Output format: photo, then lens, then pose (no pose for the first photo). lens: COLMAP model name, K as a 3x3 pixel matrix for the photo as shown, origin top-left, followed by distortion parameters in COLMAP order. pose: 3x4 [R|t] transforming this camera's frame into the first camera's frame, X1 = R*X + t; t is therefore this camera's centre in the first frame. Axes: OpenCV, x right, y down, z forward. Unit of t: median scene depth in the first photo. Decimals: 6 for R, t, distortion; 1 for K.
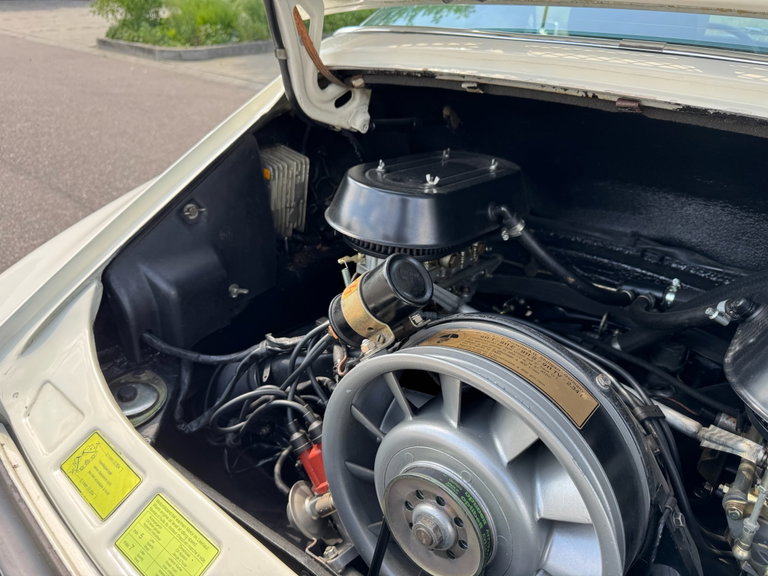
lens RADIAL K [[554.1, 0, 384.0], [0, 554.1, 288.0], [0, 0, 1]] dist [0.050295, -0.070162]
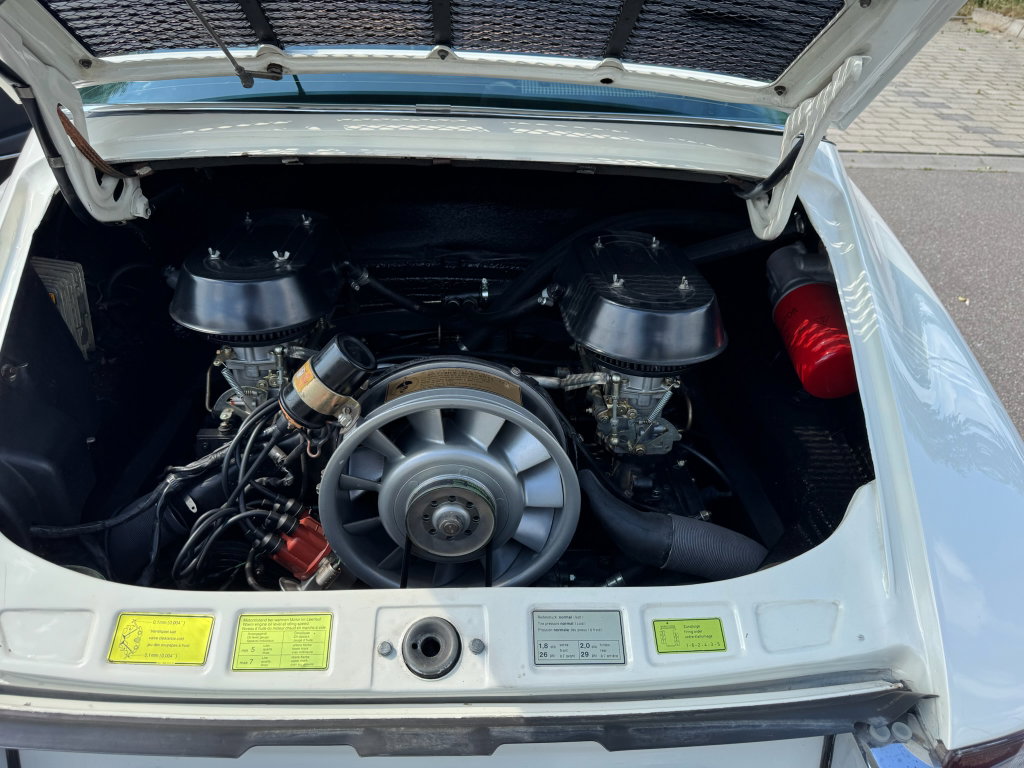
lens RADIAL K [[740.1, 0, 512.0], [0, 740.1, 384.0], [0, 0, 1]] dist [0.210659, -0.340561]
pose [[0.746206, -0.371623, 0.552334, -0.500122], [0.311436, 0.928169, 0.203741, -0.142926], [-0.588374, 0.019984, 0.808342, -0.394434]]
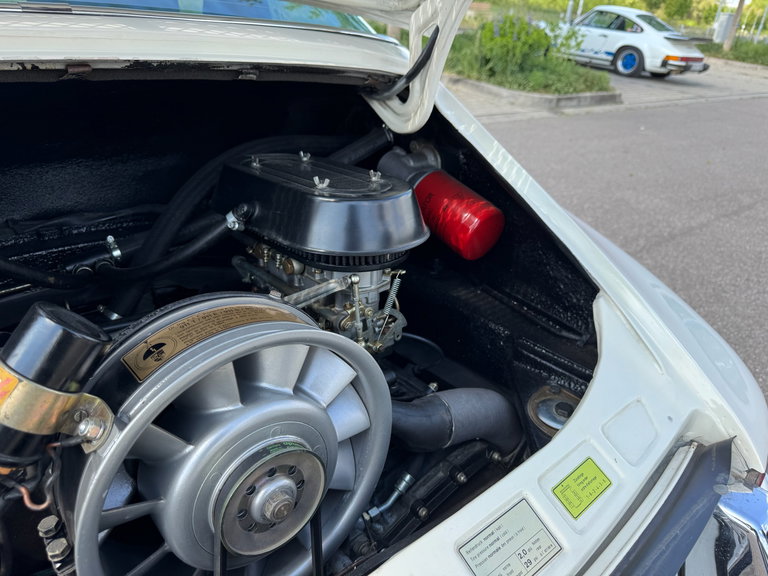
lens RADIAL K [[554.1, 0, 384.0], [0, 554.1, 288.0], [0, 0, 1]] dist [0.050295, -0.070162]
pose [[0.176168, -0.466743, 0.866670, -0.429784], [0.415149, 0.833536, 0.364511, -0.132105], [-0.892533, 0.295582, 0.340610, 0.281312]]
